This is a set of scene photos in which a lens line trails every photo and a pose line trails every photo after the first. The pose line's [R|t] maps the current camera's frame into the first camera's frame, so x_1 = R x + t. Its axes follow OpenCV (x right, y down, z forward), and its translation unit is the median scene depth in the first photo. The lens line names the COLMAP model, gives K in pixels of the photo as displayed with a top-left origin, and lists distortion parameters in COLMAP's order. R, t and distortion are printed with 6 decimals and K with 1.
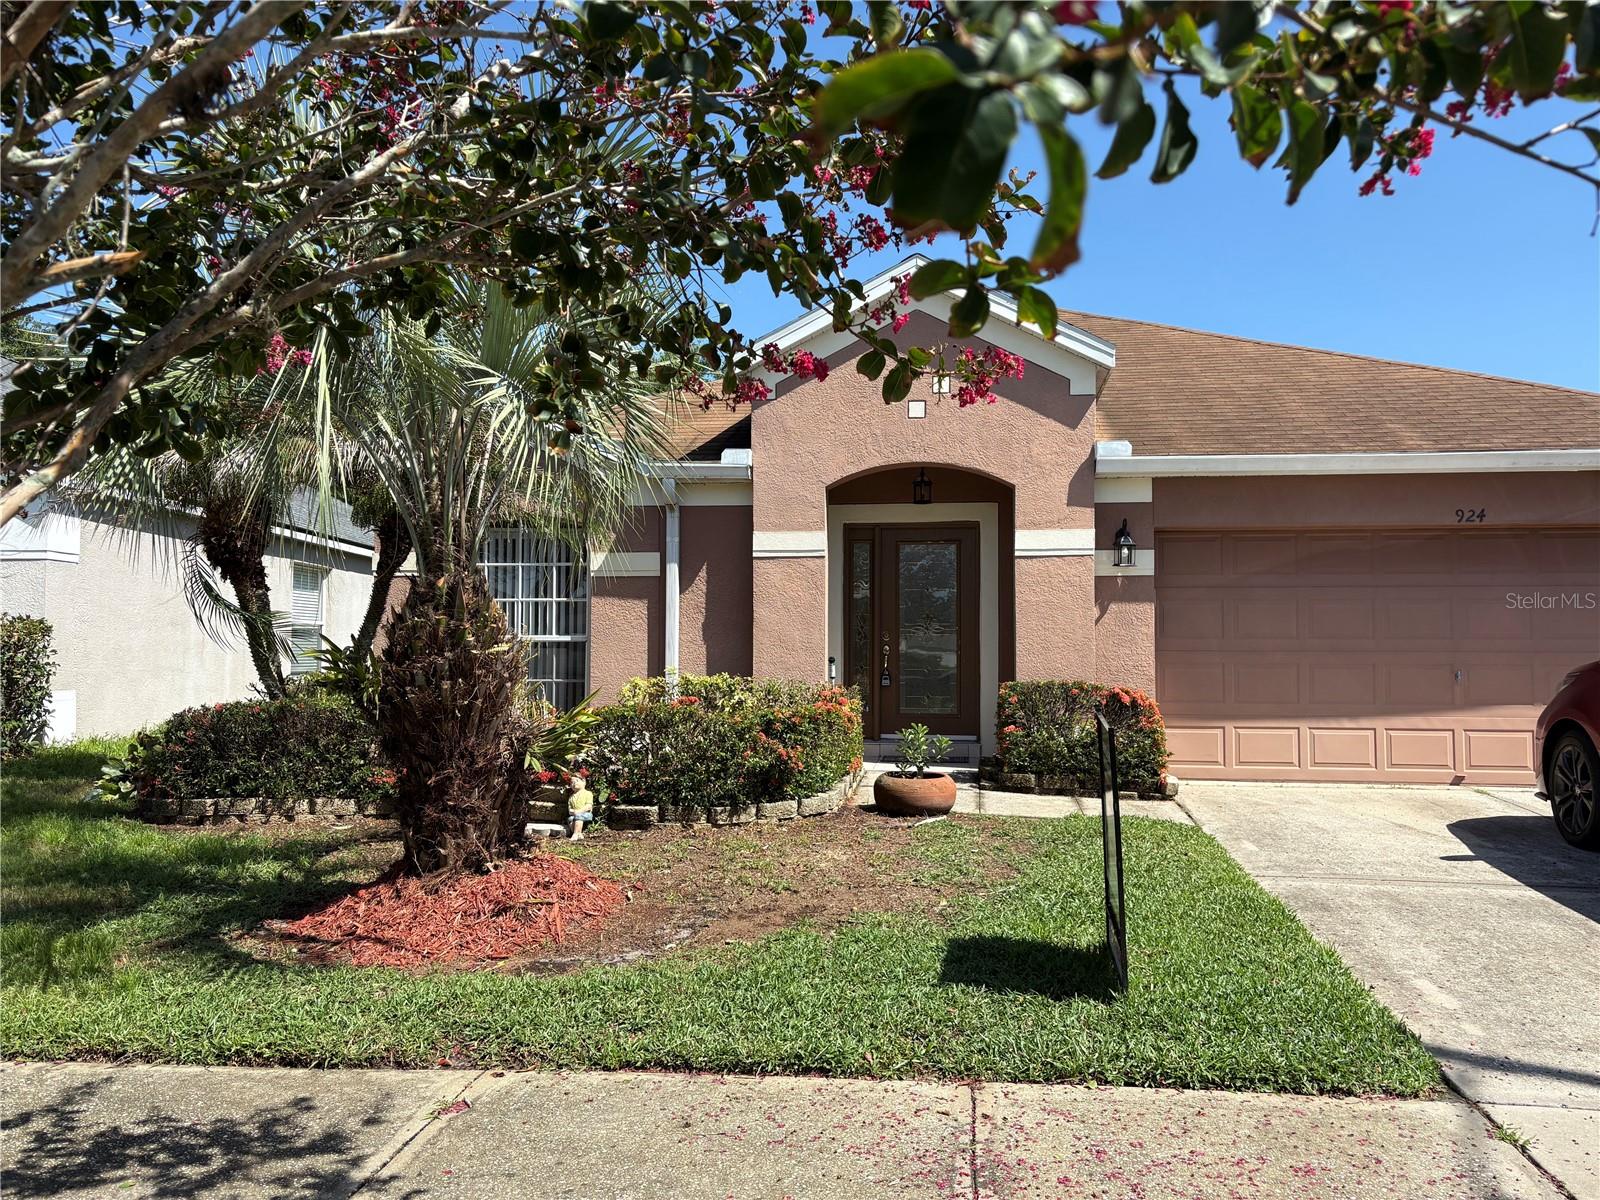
lens RADIAL K [[1218.7, 0, 799.7], [0, 1218.7, 598.0], [0, 0, 1]] dist [0.056556, -0.047762]
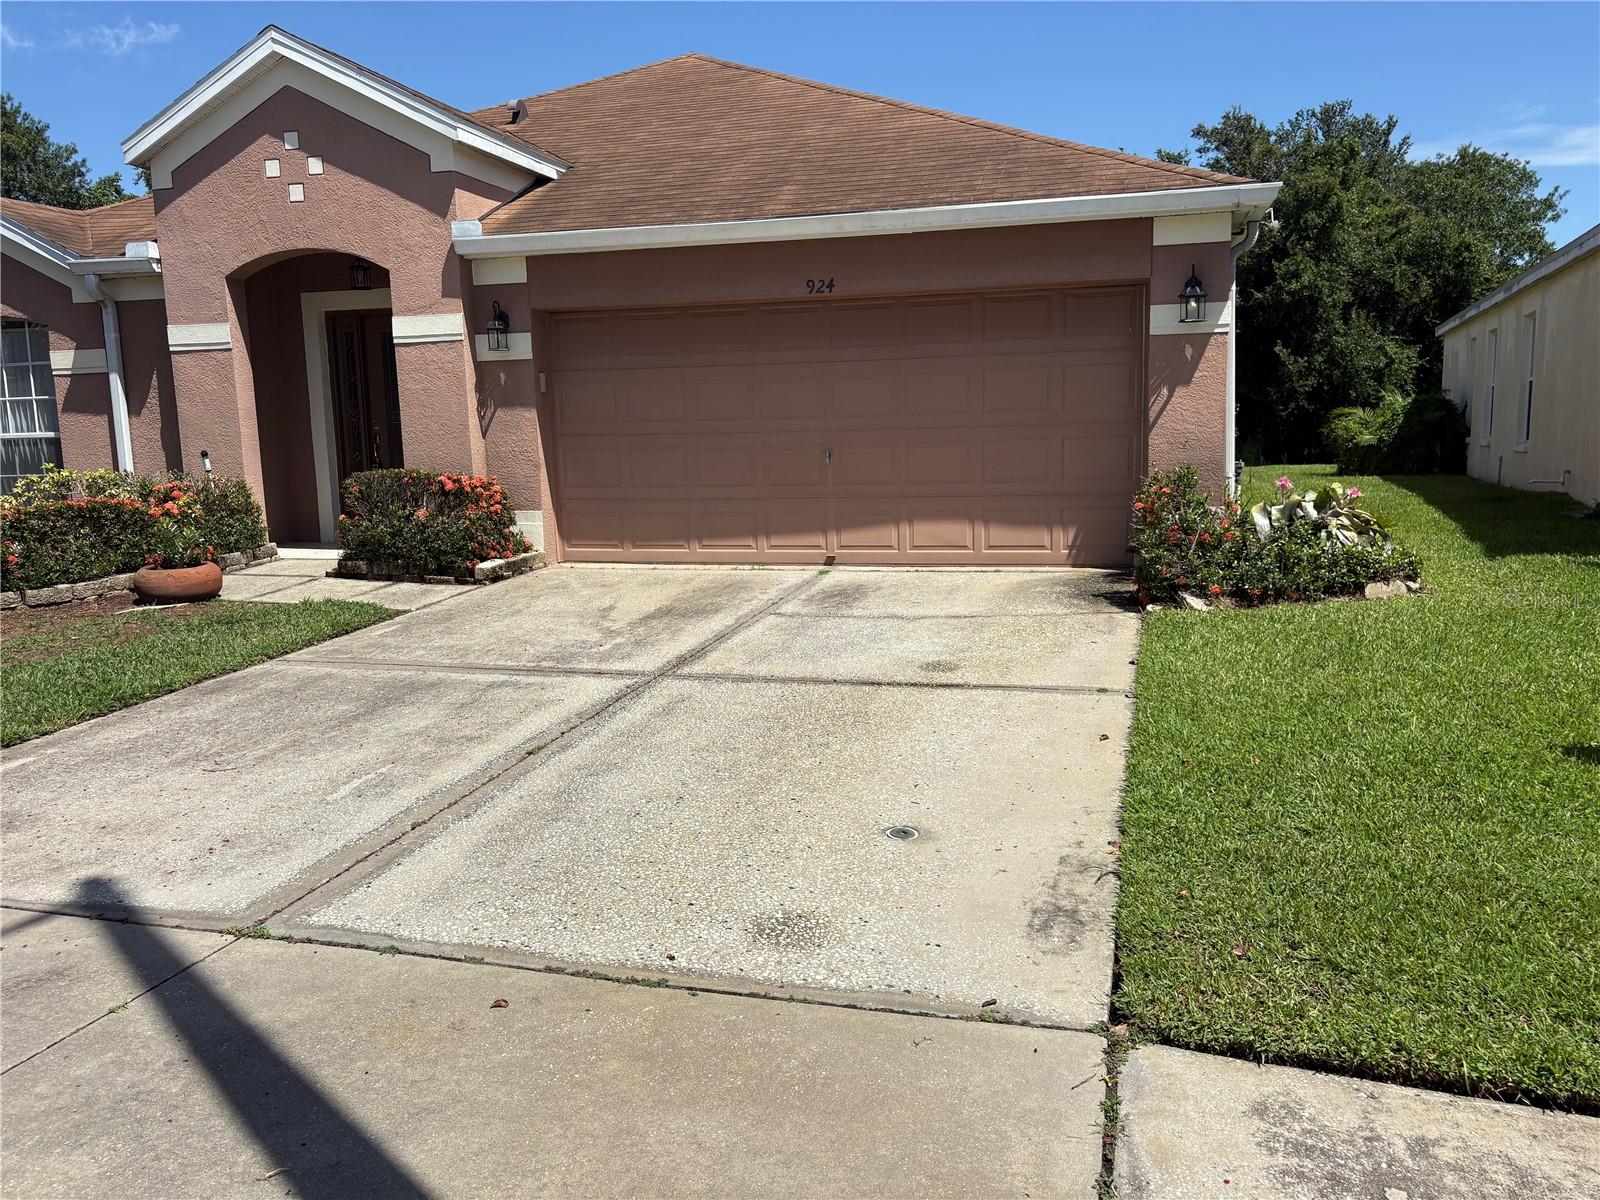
lens RADIAL K [[1218.7, 0, 797.0], [0, 1218.7, 605.8], [0, 0, 1]] dist [0.056556, -0.047762]
pose [[0.990801, -0.006275, -0.135183, 0.633880], [0.032278, 0.981051, 0.191041, -0.005388], [0.131423, -0.193647, 0.972229, 0.027131]]
